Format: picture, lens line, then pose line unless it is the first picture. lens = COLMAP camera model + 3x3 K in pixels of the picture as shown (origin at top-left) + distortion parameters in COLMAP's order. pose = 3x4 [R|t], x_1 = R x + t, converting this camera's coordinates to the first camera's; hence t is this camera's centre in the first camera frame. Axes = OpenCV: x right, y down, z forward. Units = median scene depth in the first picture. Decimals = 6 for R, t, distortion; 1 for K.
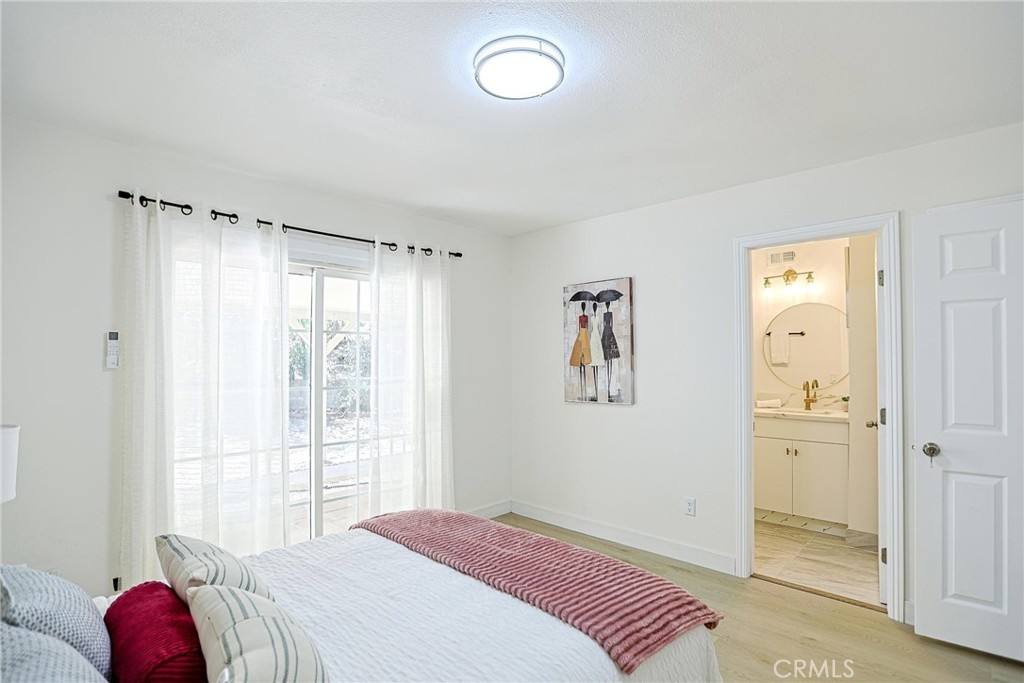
lens RADIAL K [[493.6, 0, 512.2], [0, 493.6, 348.3], [0, 0, 1]] dist [-0.057676, 0.023443]
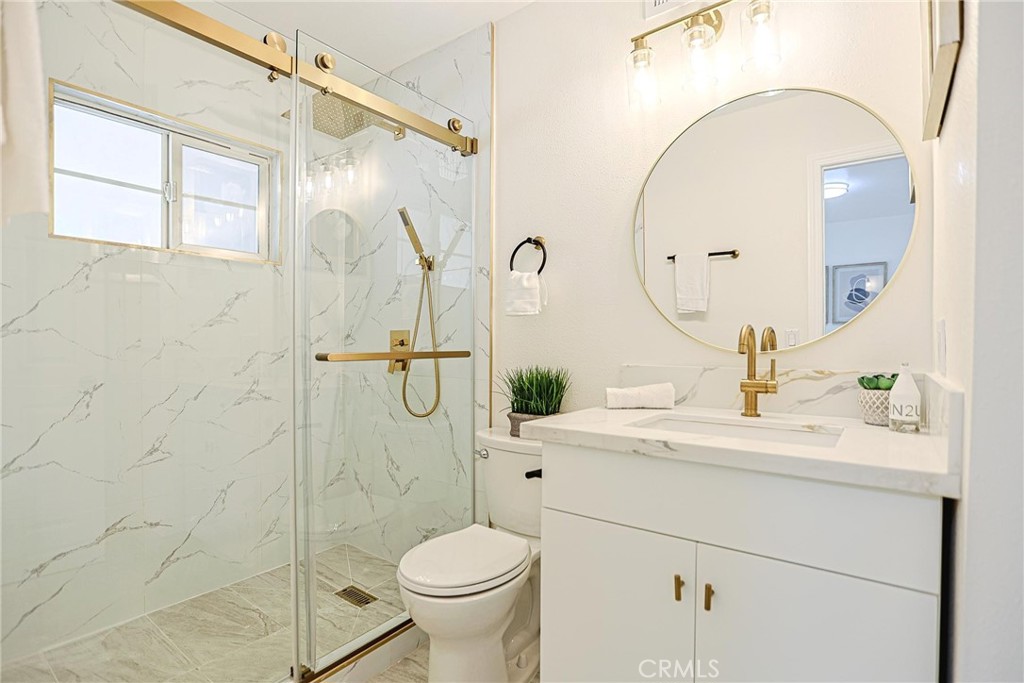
lens RADIAL K [[493.6, 0, 512.2], [0, 493.6, 348.3], [0, 0, 1]] dist [-0.057676, 0.023443]
pose [[0.993100, -0.003137, 0.117225, 0.413958], [-0.000579, 0.999499, 0.031649, 0.071577], [-0.117266, -0.031499, 0.992601, 0.696690]]
